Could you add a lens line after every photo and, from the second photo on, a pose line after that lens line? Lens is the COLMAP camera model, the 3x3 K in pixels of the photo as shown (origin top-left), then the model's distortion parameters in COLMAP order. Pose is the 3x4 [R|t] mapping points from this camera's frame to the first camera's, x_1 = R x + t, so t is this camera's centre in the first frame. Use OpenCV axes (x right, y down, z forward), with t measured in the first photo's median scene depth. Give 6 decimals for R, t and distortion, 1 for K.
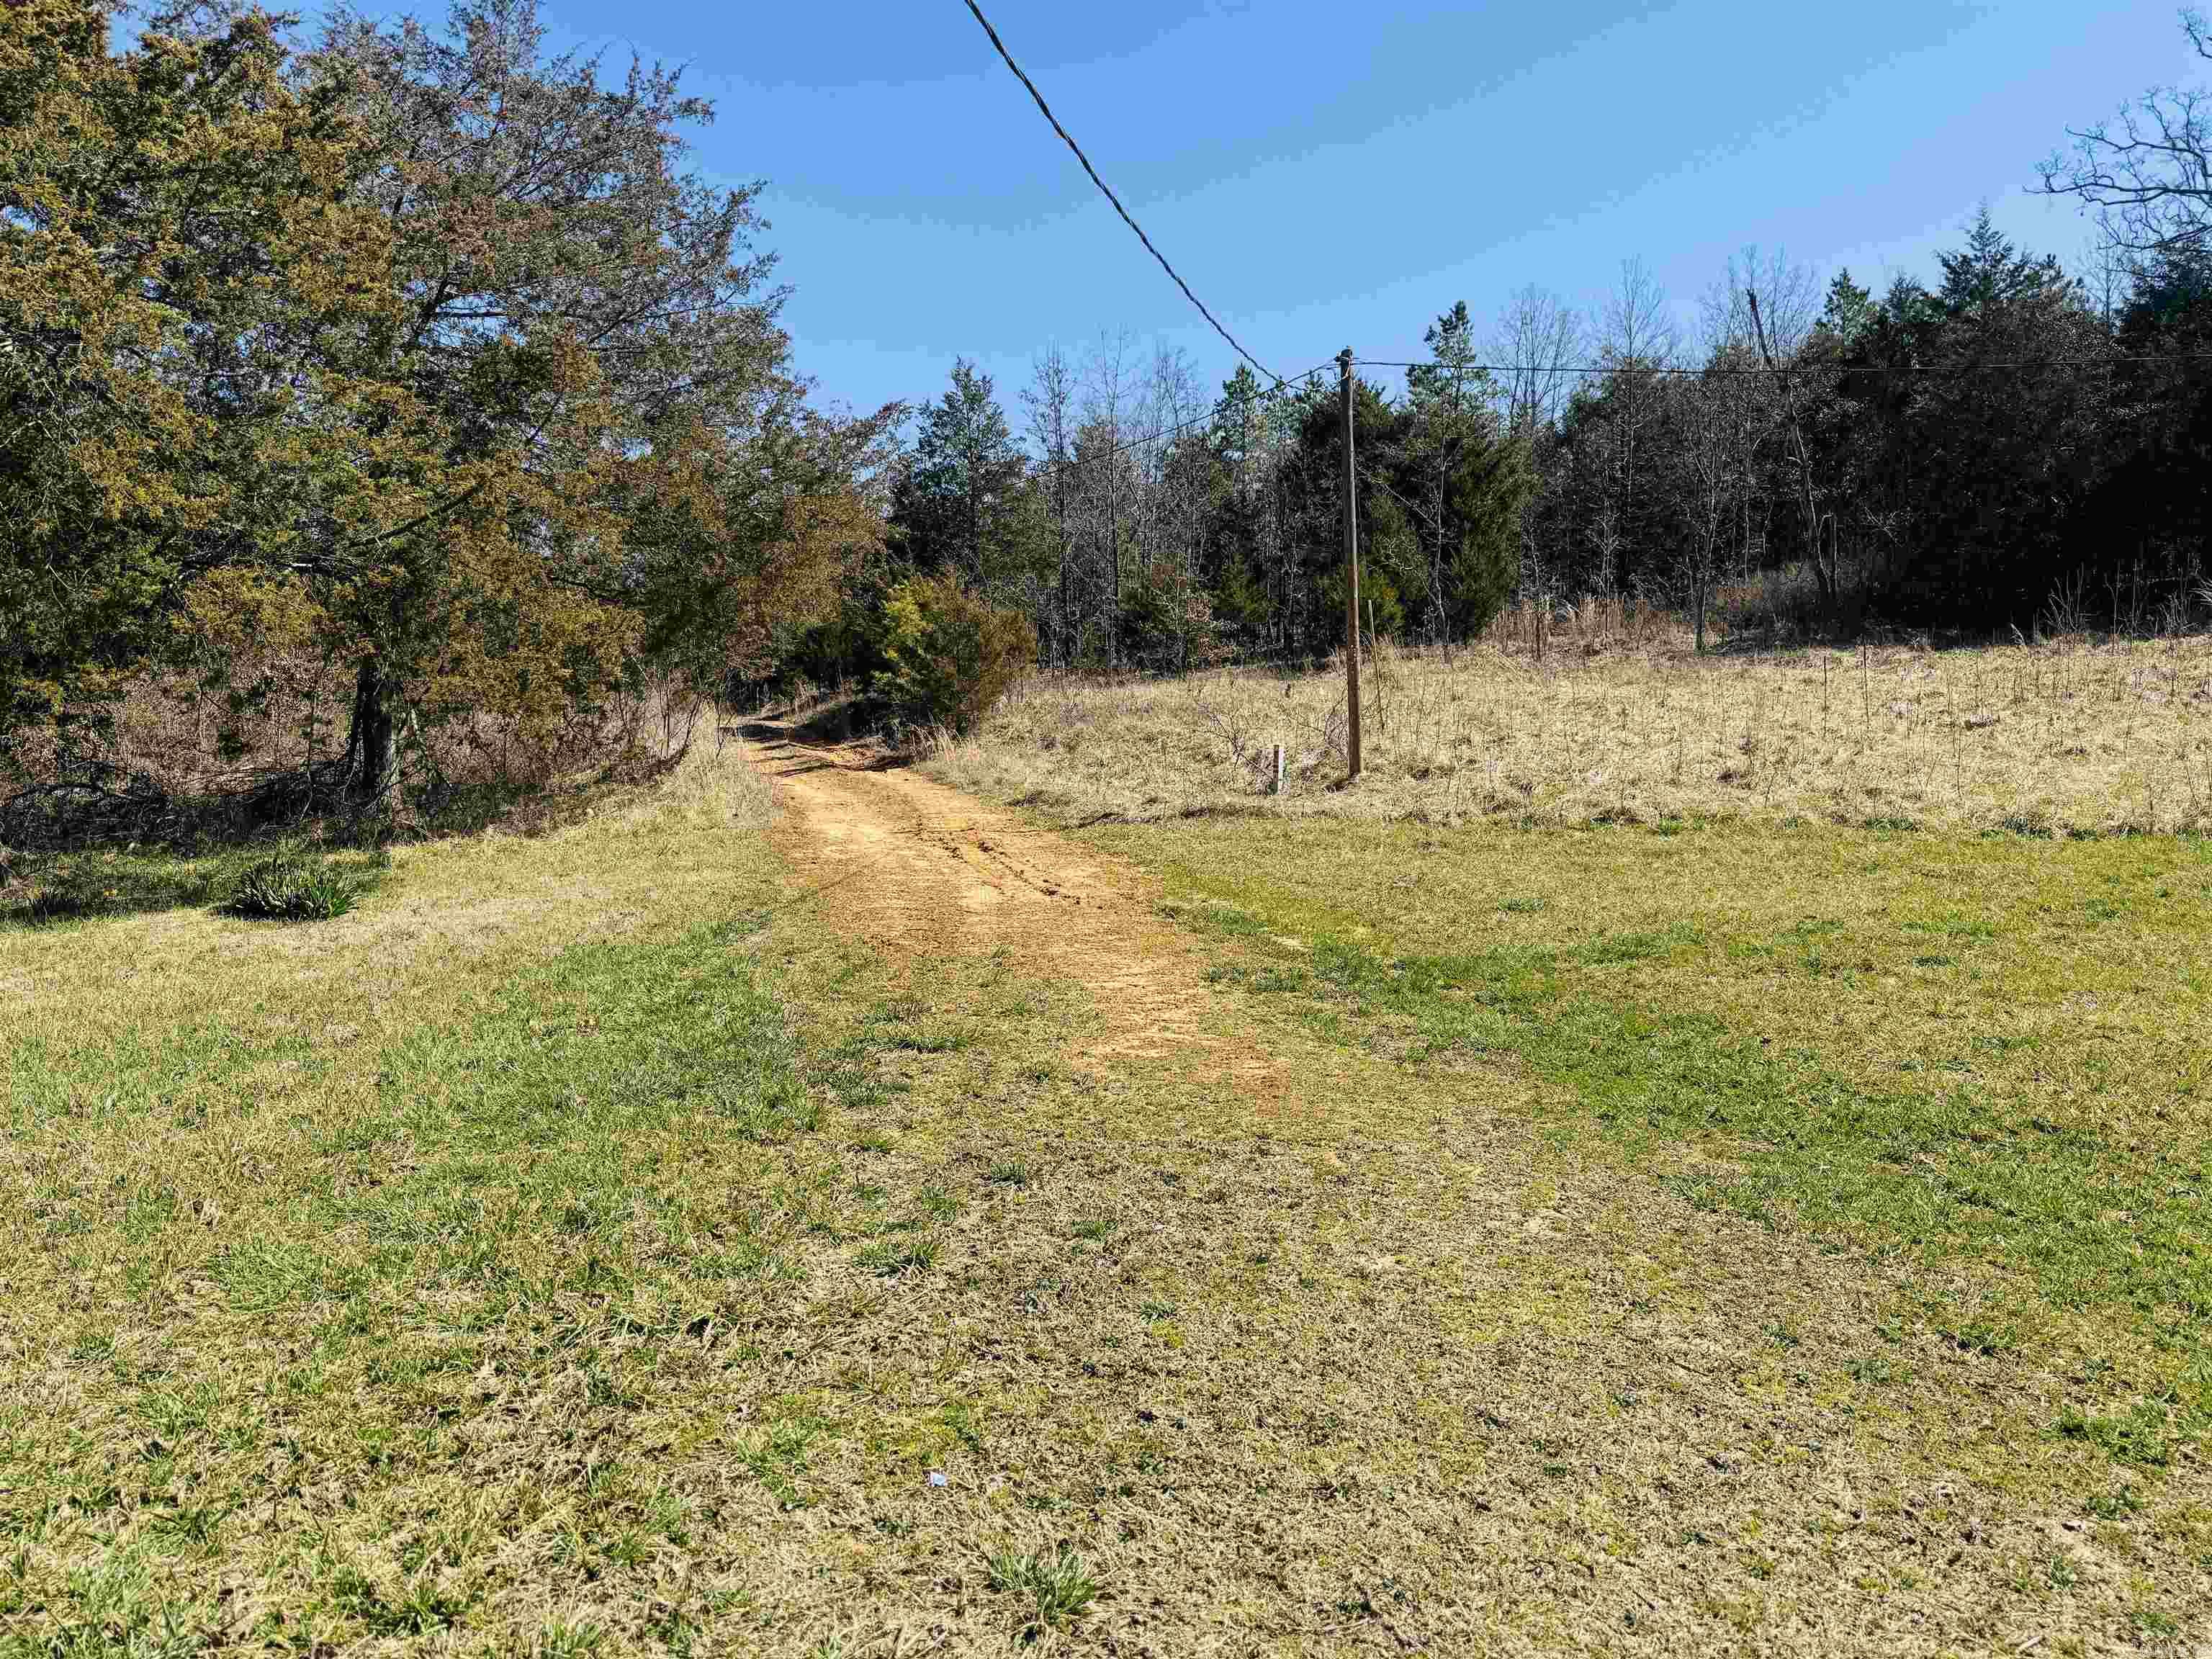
lens RADIAL K [[1528.5, 0, 1107.4], [0, 1528.5, 833.6], [0, 0, 1]] dist [0.026286, -0.045582]
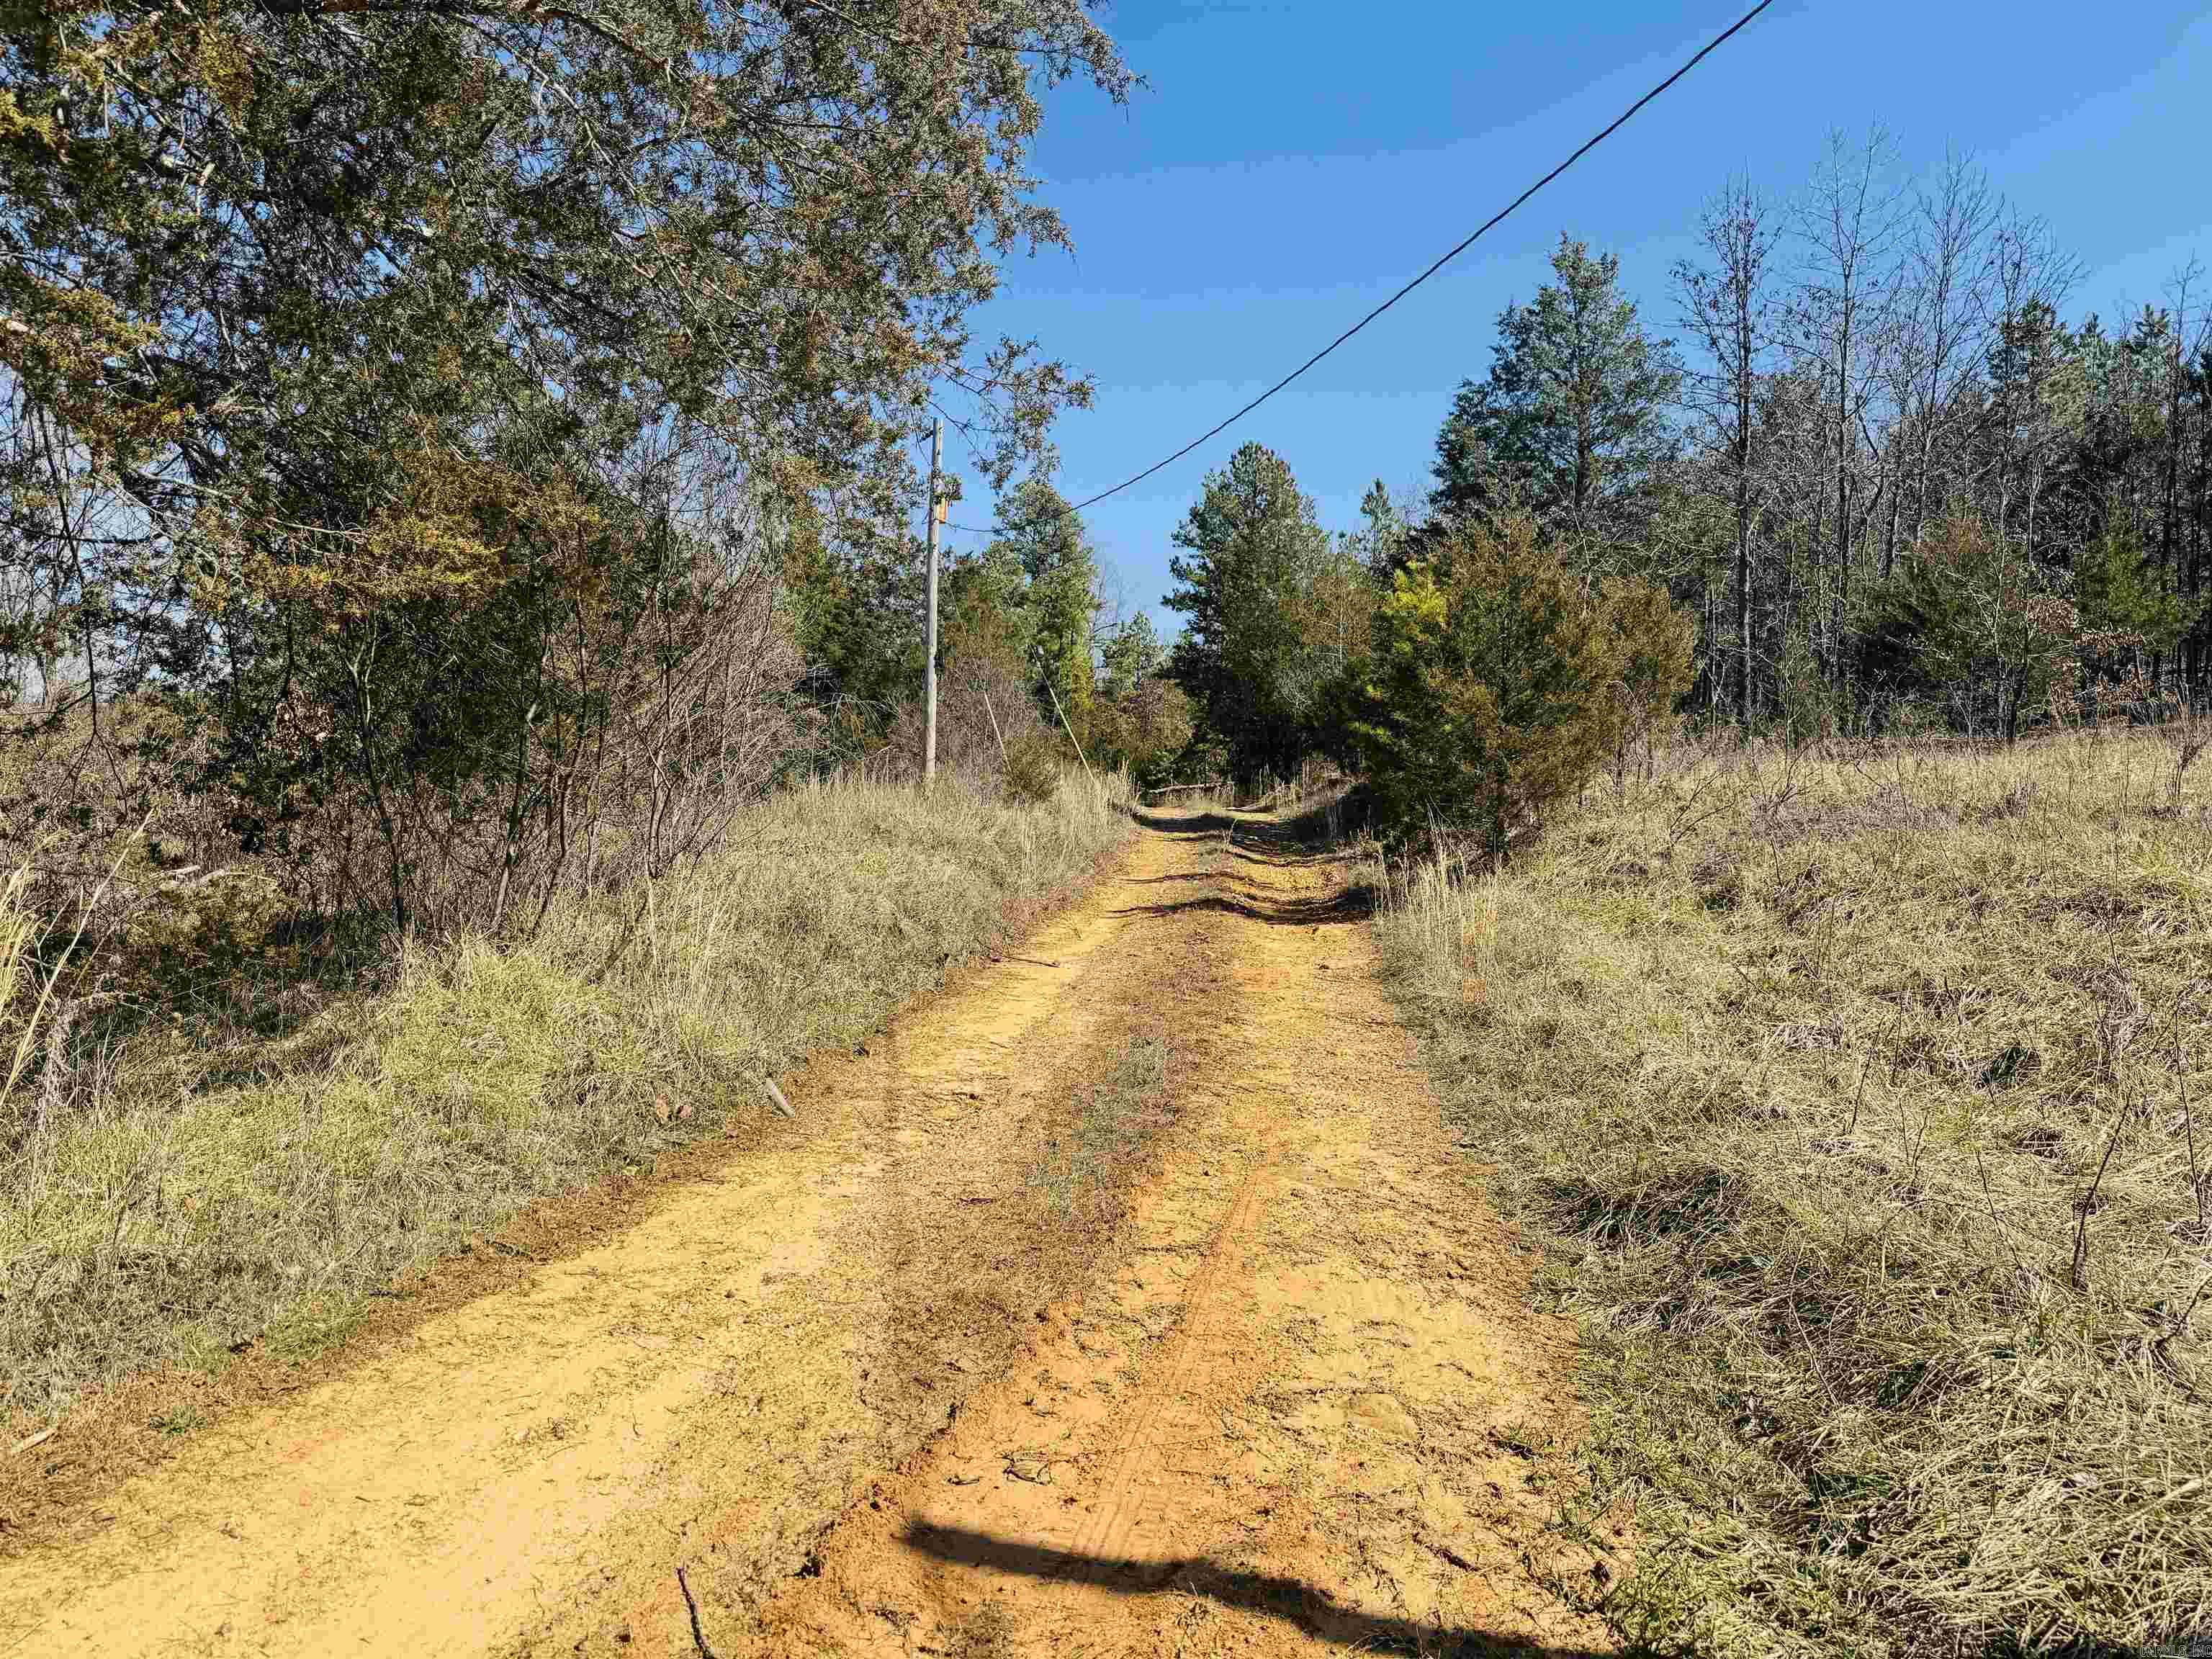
lens RADIAL K [[1528.5, 0, 1100.8], [0, 1528.5, 820.7], [0, 0, 1]] dist [0.026286, -0.045582]
pose [[0.921366, 0.040670, -0.386564, -0.022772], [-0.068085, 0.996022, -0.057489, -0.030531], [0.382688, 0.079287, 0.920469, 0.411446]]
